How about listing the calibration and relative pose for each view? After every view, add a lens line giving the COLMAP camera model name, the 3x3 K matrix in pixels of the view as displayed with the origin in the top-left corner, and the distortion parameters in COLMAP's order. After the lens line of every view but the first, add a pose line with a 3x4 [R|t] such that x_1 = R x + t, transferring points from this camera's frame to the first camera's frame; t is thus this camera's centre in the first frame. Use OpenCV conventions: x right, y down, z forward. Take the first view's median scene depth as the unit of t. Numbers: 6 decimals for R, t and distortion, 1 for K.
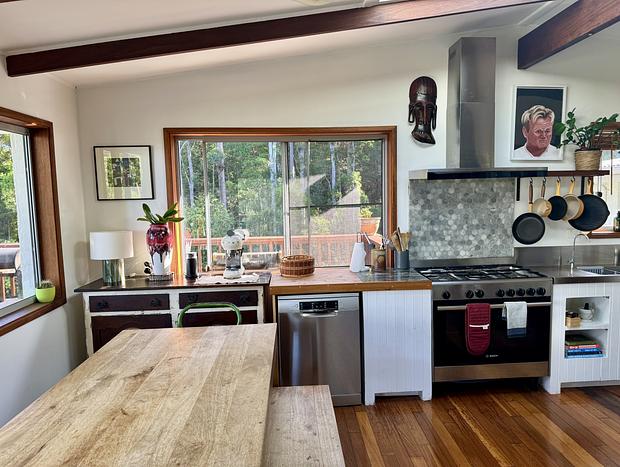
lens RADIAL K [[438.0, 0, 311.5], [0, 438.0, 232.9], [0, 0, 1]] dist [0.024156, -0.018120]
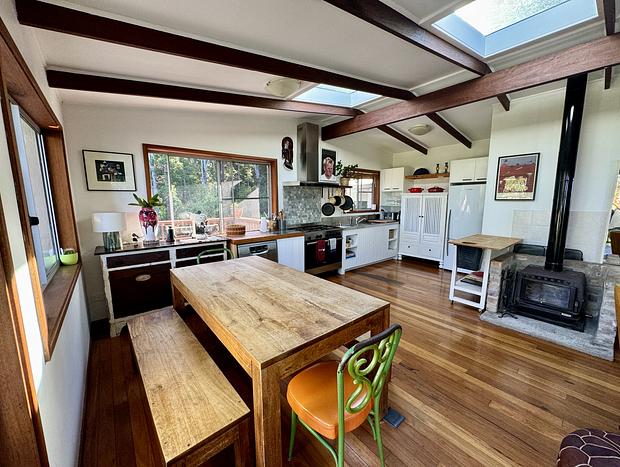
lens RADIAL K [[248.4, 0, 309.2], [0, 248.4, 232.5], [0, 0, 1]] dist [-0.001553, -0.000453]
pose [[0.806074, -0.062048, 0.588553, -0.411646], [0.040452, 0.997939, 0.049805, 0.047064], [-0.590431, -0.016338, 0.806923, -0.023059]]
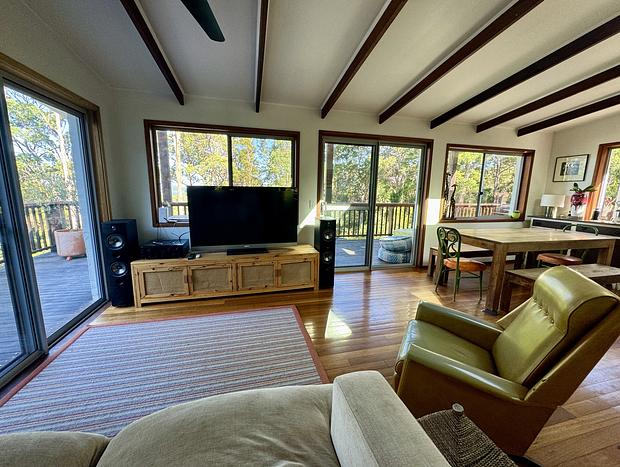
lens RADIAL K [[248.4, 0, 310.8], [0, 248.4, 232.4], [0, 0, 1]] dist [-0.001553, -0.000453]
pose [[0.189347, 0.192309, -0.962894, 0.593465], [-0.108097, 0.978755, 0.174221, 0.100580], [0.975942, 0.071098, 0.206113, -0.496332]]
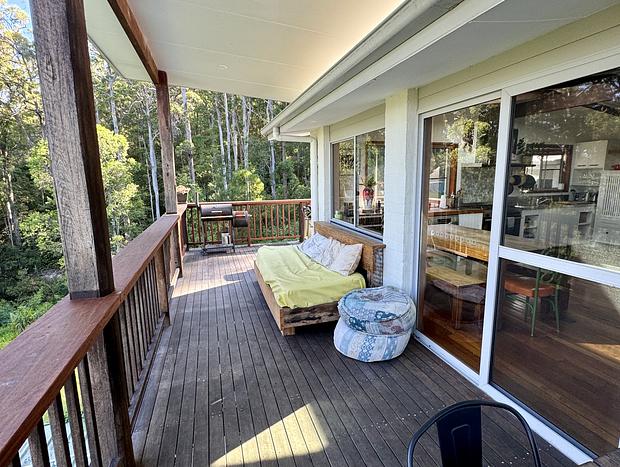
lens RADIAL K [[330.4, 0, 308.1], [0, 330.4, 231.9], [0, 0, 1]] dist [0.000086, 0.000838]
pose [[0.971390, -0.032986, 0.235190, -1.030183], [0.015590, 0.997028, 0.075444, 0.075201], [-0.236979, -0.069619, 0.969017, -0.520098]]
